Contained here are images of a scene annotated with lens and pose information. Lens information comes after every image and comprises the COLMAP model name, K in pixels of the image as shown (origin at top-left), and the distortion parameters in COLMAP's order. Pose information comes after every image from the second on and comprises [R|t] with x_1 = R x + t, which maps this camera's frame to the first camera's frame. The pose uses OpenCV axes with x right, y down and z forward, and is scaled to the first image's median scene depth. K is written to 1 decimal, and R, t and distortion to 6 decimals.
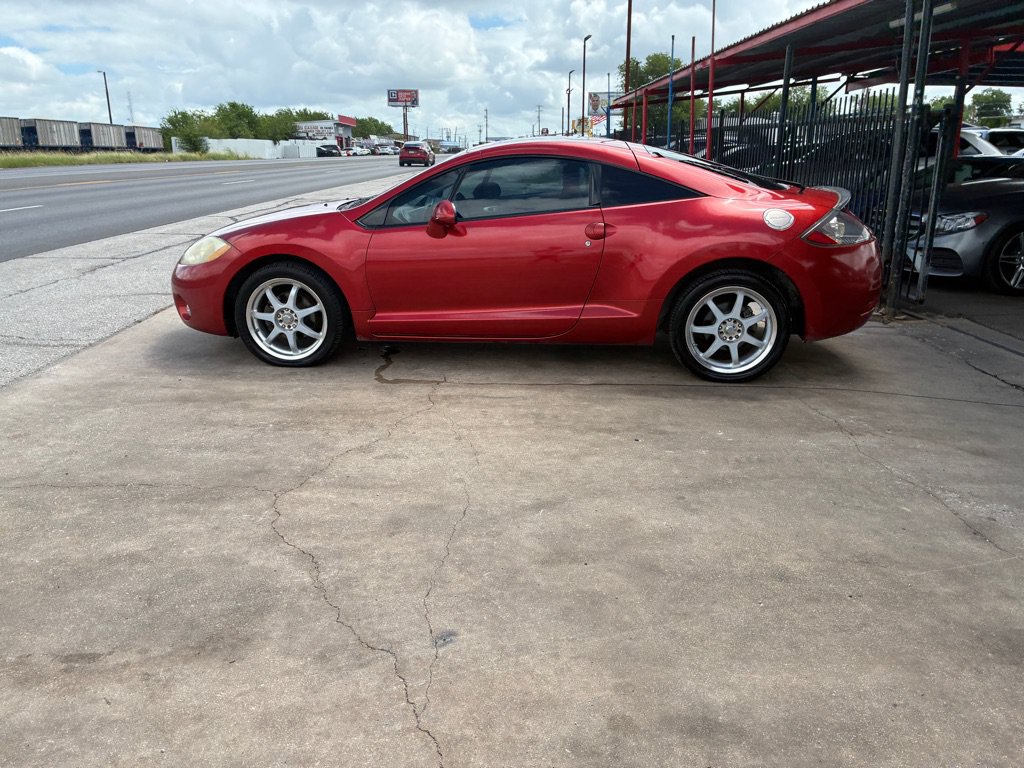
lens RADIAL K [[788.6, 0, 502.4], [0, 788.6, 386.6], [0, 0, 1]] dist [0.053910, -0.077078]
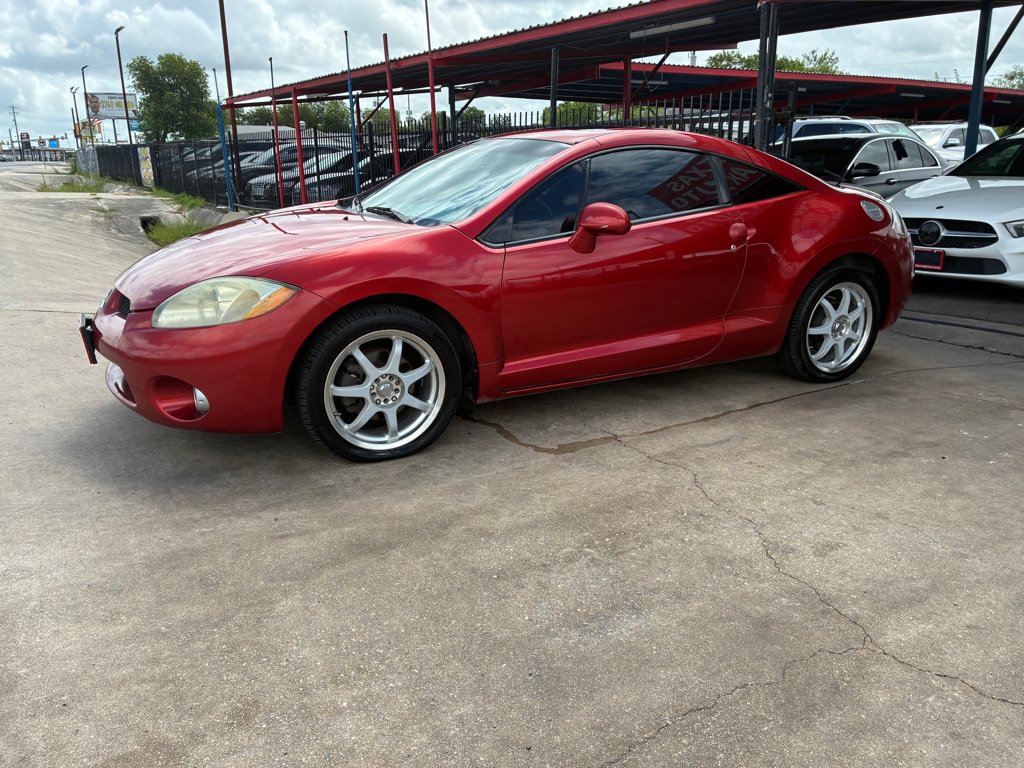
lens RADIAL K [[788.6, 0, 511.4], [0, 788.6, 380.8], [0, 0, 1]] dist [0.053910, -0.077078]
pose [[0.825642, -0.153288, 0.542972, -0.588944], [0.162400, 0.986223, 0.031478, -0.104508], [-0.540316, 0.062189, 0.839161, 0.415159]]
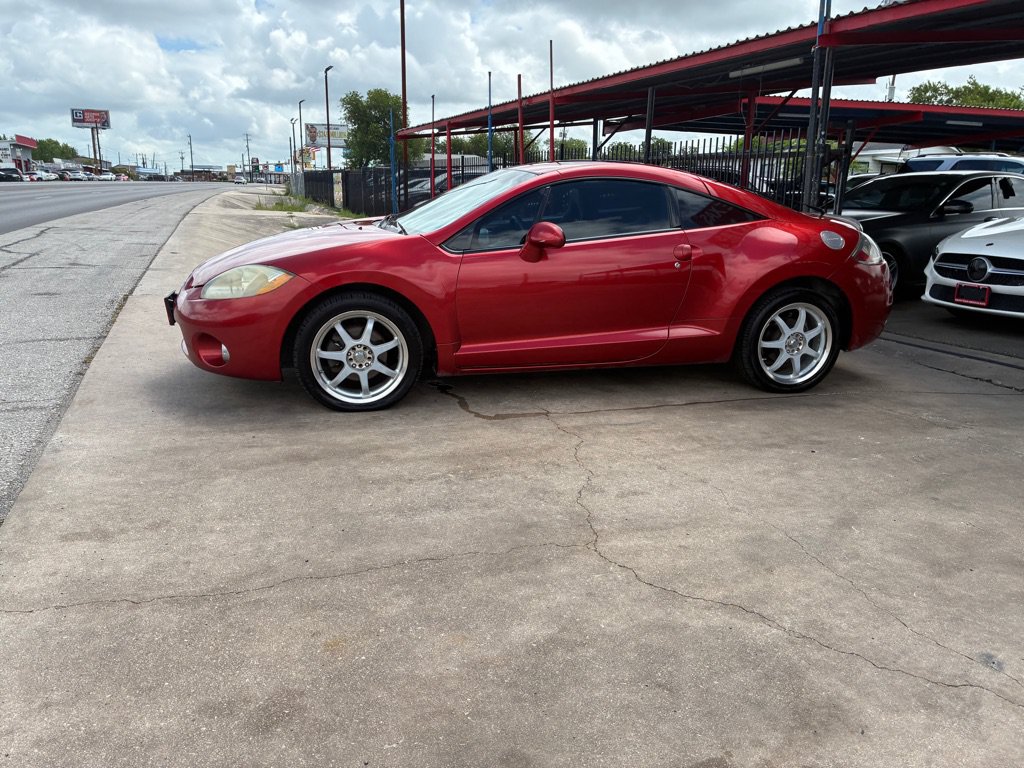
lens RADIAL K [[788.6, 0, 506.0], [0, 788.6, 382.6], [0, 0, 1]] dist [0.053910, -0.077078]
pose [[0.935096, -0.066870, 0.348028, -0.461131], [0.081782, 0.996248, -0.028317, -0.020803], [-0.344828, 0.054941, 0.937057, 0.136759]]
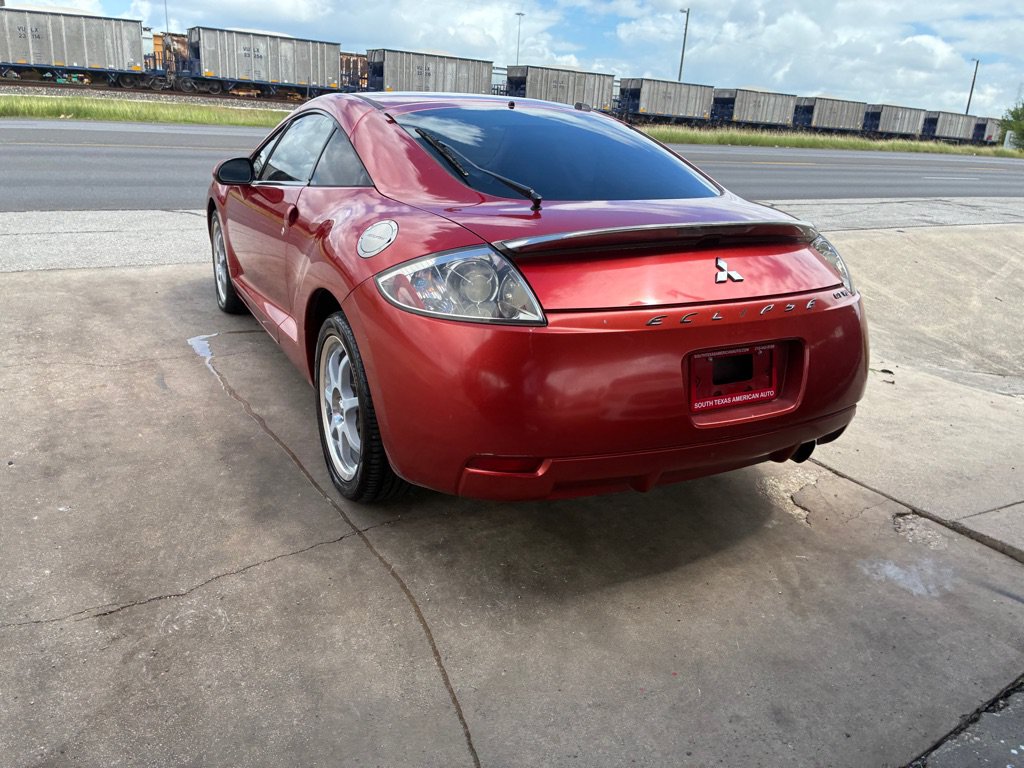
lens RADIAL K [[788.6, 0, 495.0], [0, 788.6, 379.2], [0, 0, 1]] dist [0.053910, -0.077078]
pose [[0.539420, 0.301922, -0.786047, 0.838756], [-0.299756, 0.941206, 0.155813, -0.226262], [0.786875, 0.151574, 0.598208, 0.740132]]
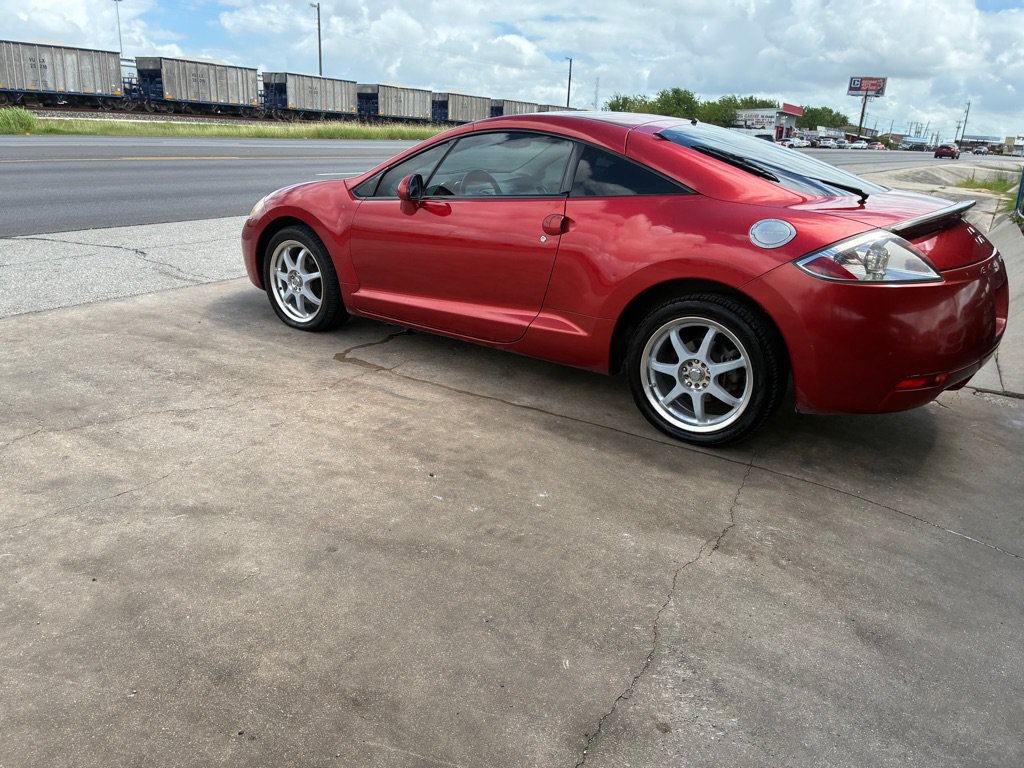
lens RADIAL K [[788.6, 0, 496.0], [0, 788.6, 392.0], [0, 0, 1]] dist [0.053910, -0.077078]
pose [[0.853393, 0.203705, -0.479817, 0.499678], [-0.194522, 0.978439, 0.069421, -0.072135], [0.483612, 0.034091, 0.874618, 0.257572]]
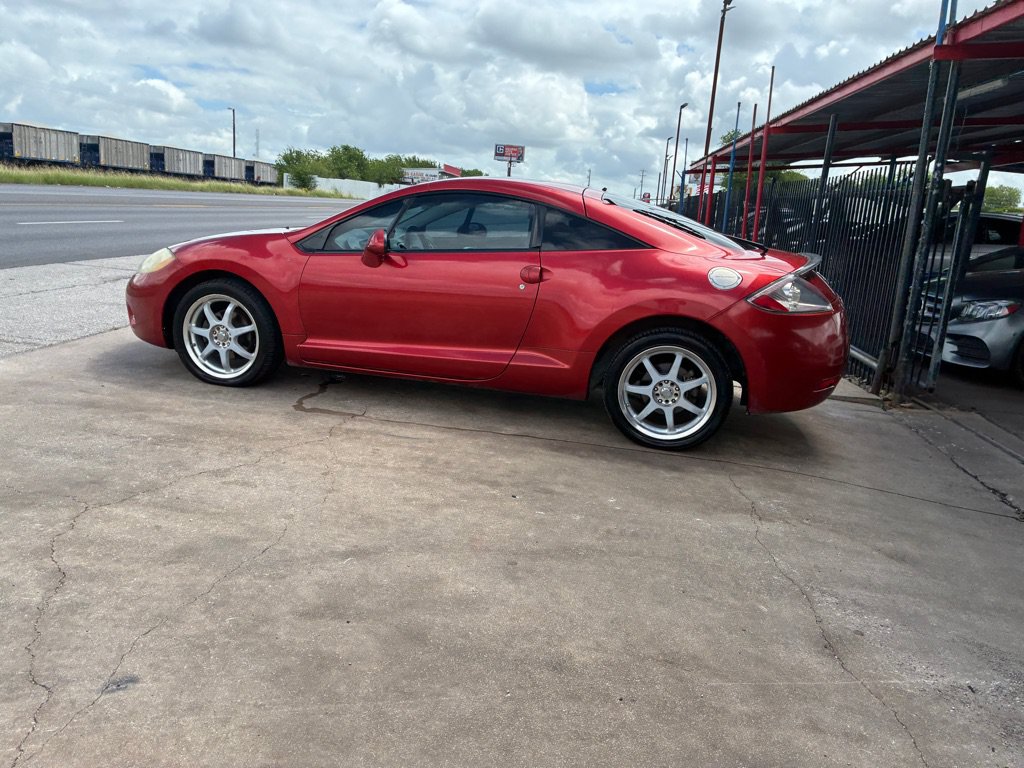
lens RADIAL K [[788.6, 0, 509.5], [0, 788.6, 382.4], [0, 0, 1]] dist [0.053910, -0.077078]
pose [[0.989716, 0.101464, -0.100833, 0.202048], [-0.108501, 0.991840, -0.066937, -0.001703], [0.093219, 0.077189, 0.992649, 0.064948]]
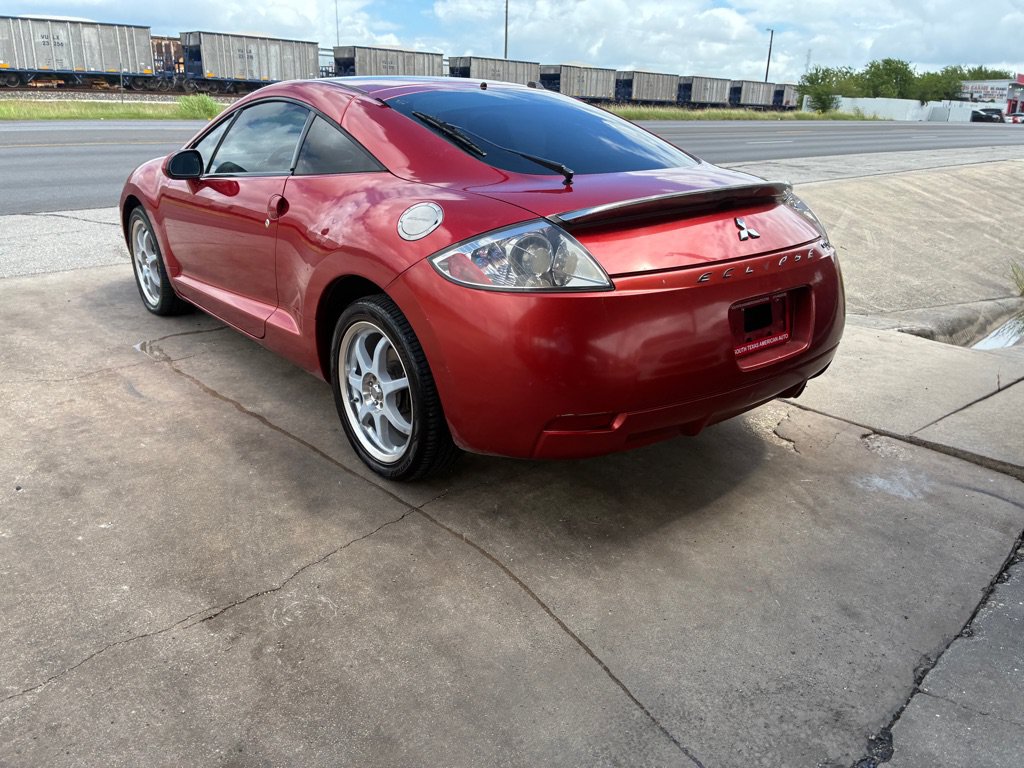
lens RADIAL K [[788.6, 0, 494.1], [0, 788.6, 378.6], [0, 0, 1]] dist [0.053910, -0.077078]
pose [[0.702329, 0.255721, -0.664335, 0.774096], [-0.231373, 0.964581, 0.126689, -0.184338], [0.673202, 0.064732, 0.736620, 0.620048]]
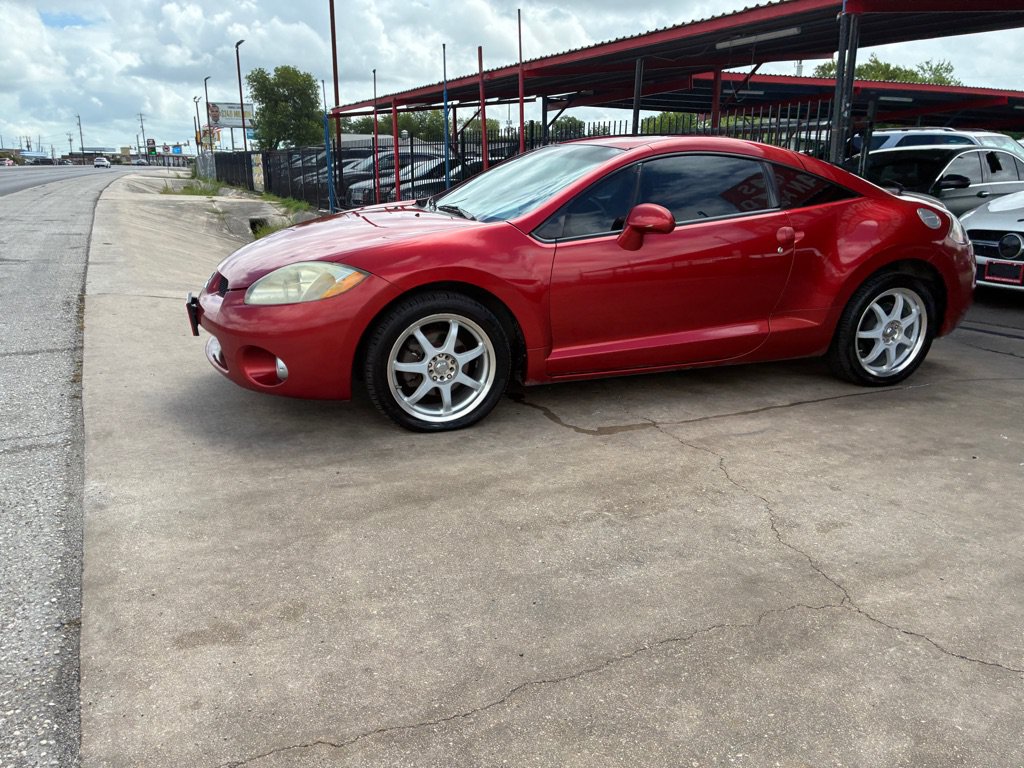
lens RADIAL K [[788.6, 0, 506.2], [0, 788.6, 380.5], [0, 0, 1]] dist [0.053910, -0.077078]
pose [[0.889716, -0.109640, 0.443153, -0.592005], [0.120726, 0.992681, 0.003216, -0.074378], [-0.440262, 0.050638, 0.896440, 0.335188]]
